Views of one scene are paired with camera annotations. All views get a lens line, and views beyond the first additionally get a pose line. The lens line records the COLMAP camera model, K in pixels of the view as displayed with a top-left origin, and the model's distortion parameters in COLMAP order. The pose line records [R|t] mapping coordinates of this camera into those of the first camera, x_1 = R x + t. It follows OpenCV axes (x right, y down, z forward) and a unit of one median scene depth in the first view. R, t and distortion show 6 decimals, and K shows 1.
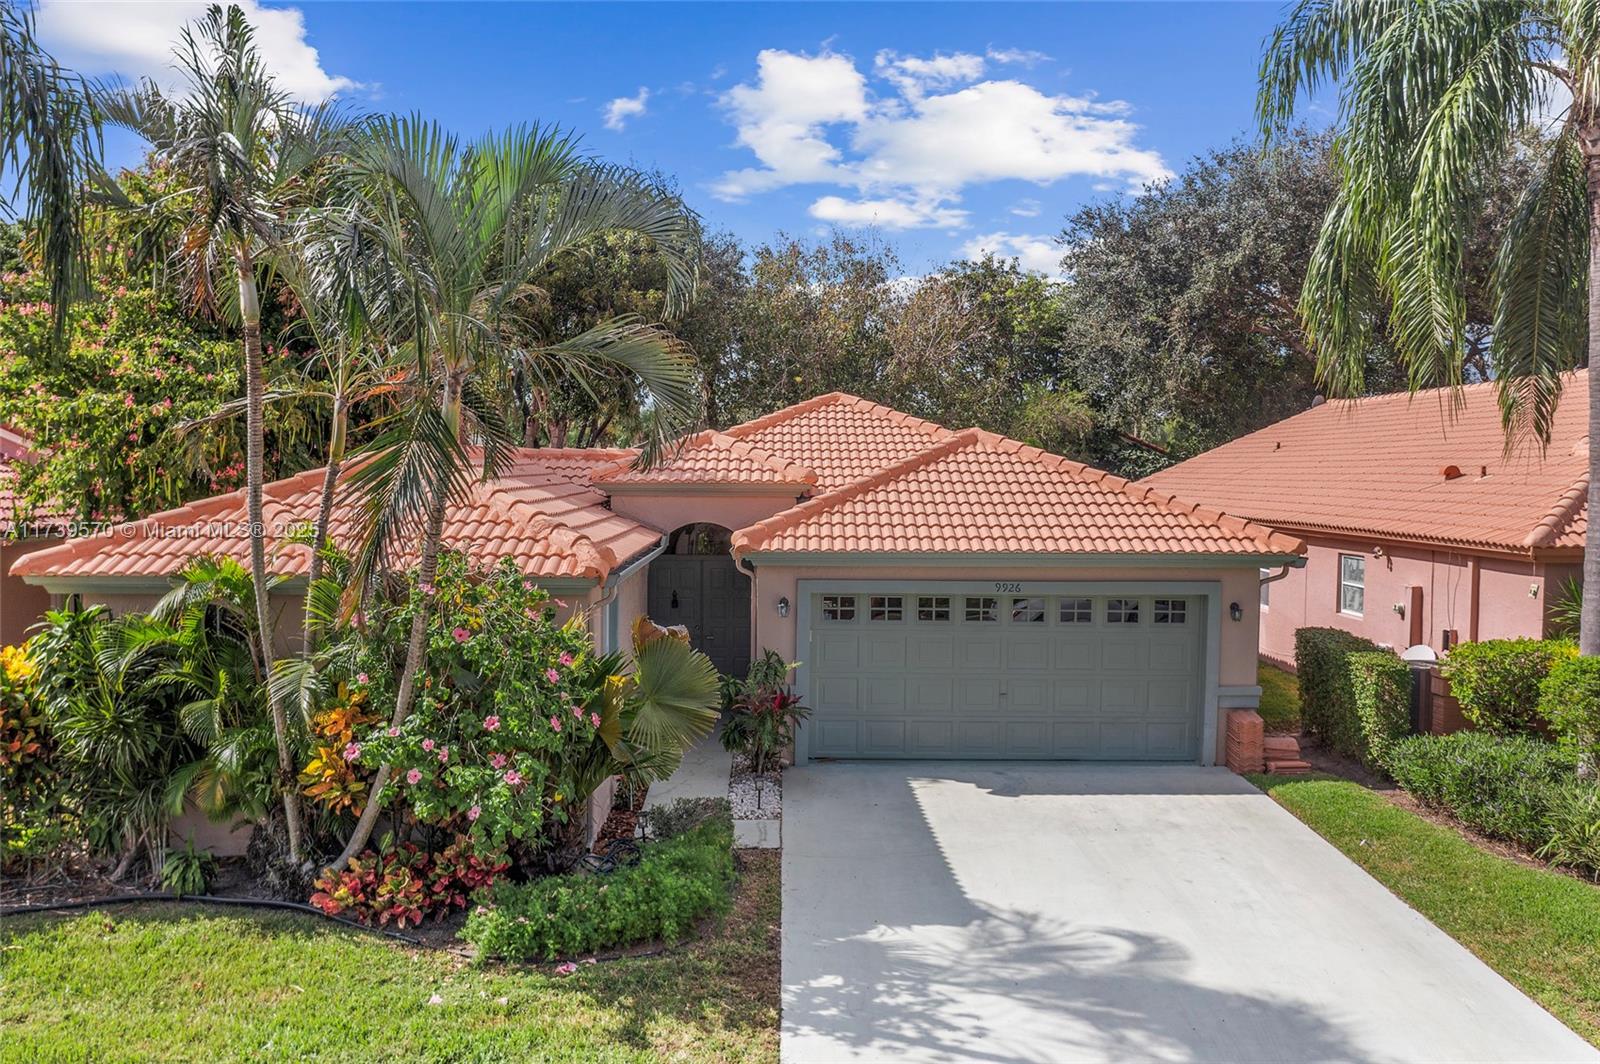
lens RADIAL K [[1244.4, 0, 800.0], [0, 1244.4, 532.0], [0, 0, 1]] dist [0.002204, 0.000336]
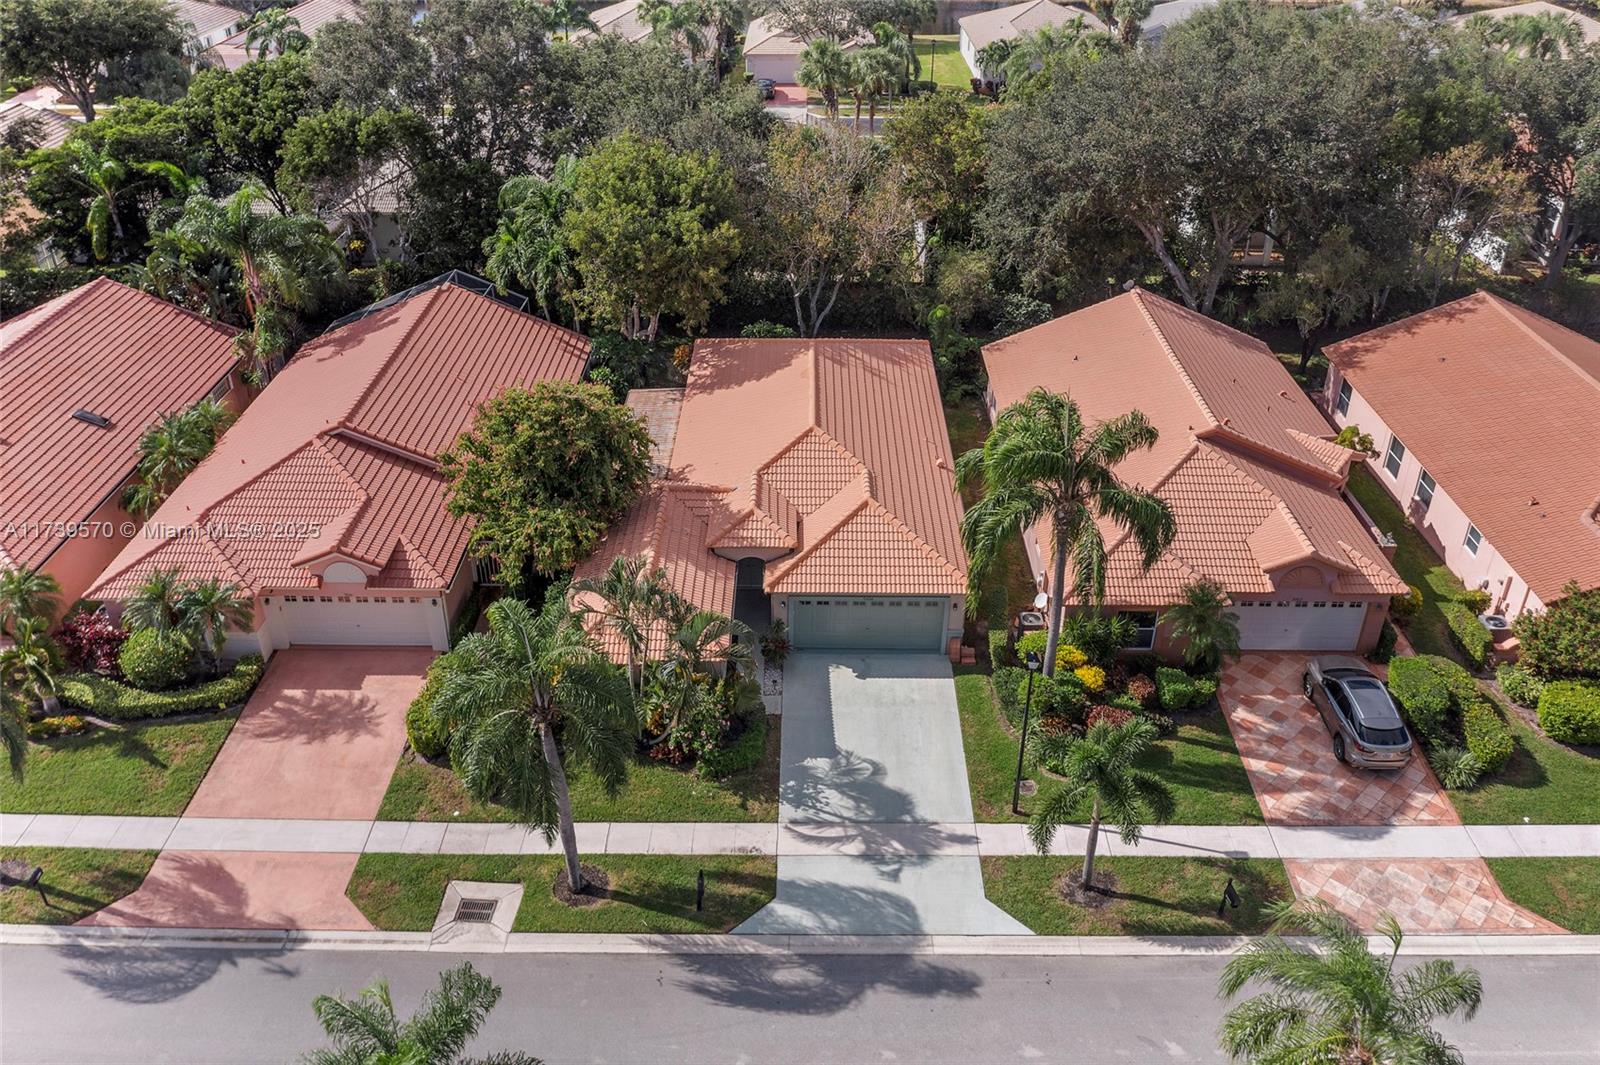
lens RADIAL K [[1244.4, 0, 800.0], [0, 1244.4, 532.5], [0, 0, 1]] dist [0.002204, 0.000336]
pose [[0.999754, 0.007007, -0.021028, 0.119587], [0.003856, 0.879263, 0.476321, -2.079700], [0.021827, -0.476285, 0.879020, -1.945126]]
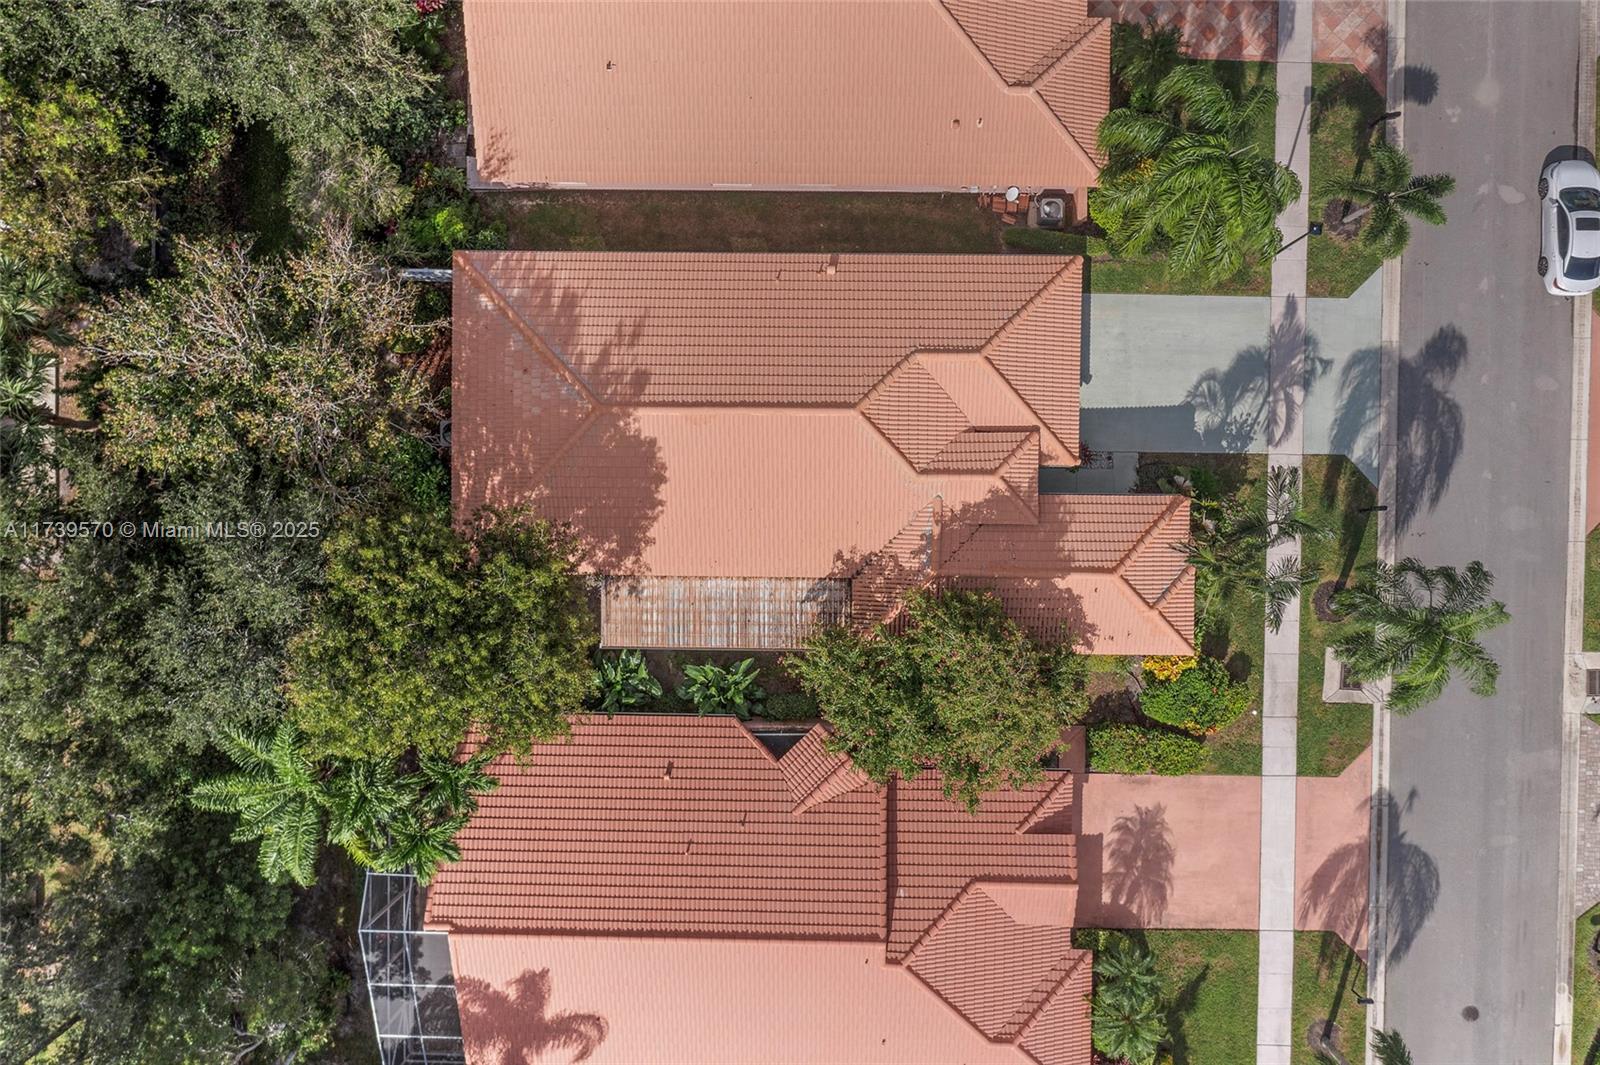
lens RADIAL K [[1244.4, 0, 800.0], [0, 1244.4, 532.5], [0, 0, 1]] dist [0.002204, 0.000336]
pose [[0.023504, -0.999465, -0.022759, -0.233930], [0.076212, -0.020908, 0.996872, -4.247070], [-0.996815, -0.025165, 0.075680, 2.139491]]
